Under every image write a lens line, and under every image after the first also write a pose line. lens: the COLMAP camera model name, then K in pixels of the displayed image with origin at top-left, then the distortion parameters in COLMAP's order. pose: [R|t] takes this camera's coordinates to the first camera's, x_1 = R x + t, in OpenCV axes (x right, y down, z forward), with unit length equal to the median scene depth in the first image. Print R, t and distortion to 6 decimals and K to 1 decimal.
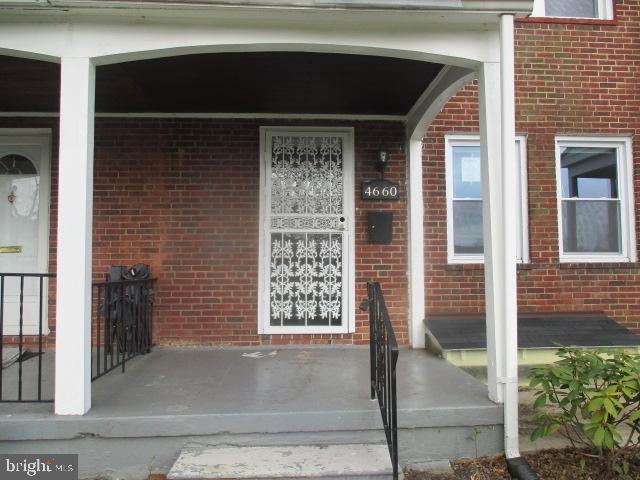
lens RADIAL K [[522.5, 0, 320.0], [0, 522.5, 240.0], [0, 0, 1]] dist [-0.044856, -0.005679]
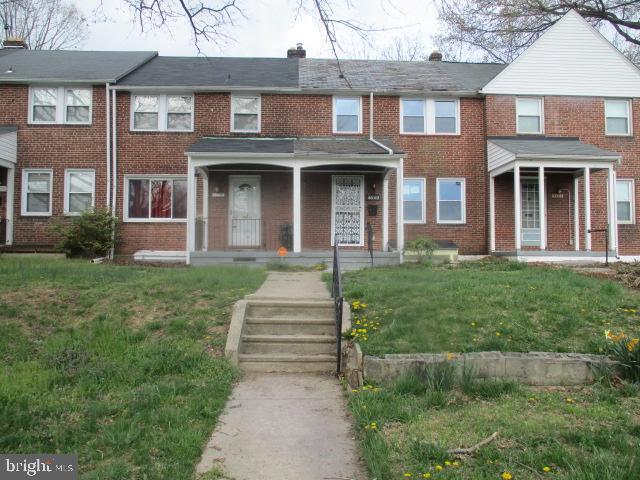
lens RADIAL K [[522.5, 0, 320.0], [0, 522.5, 240.0], [0, 0, 1]] dist [-0.044856, -0.005679]
pose [[0.999721, 0.009019, -0.021835, -0.114976], [-0.008617, 0.999793, 0.018448, 0.090471], [0.021997, -0.018255, 0.999591, -1.913024]]
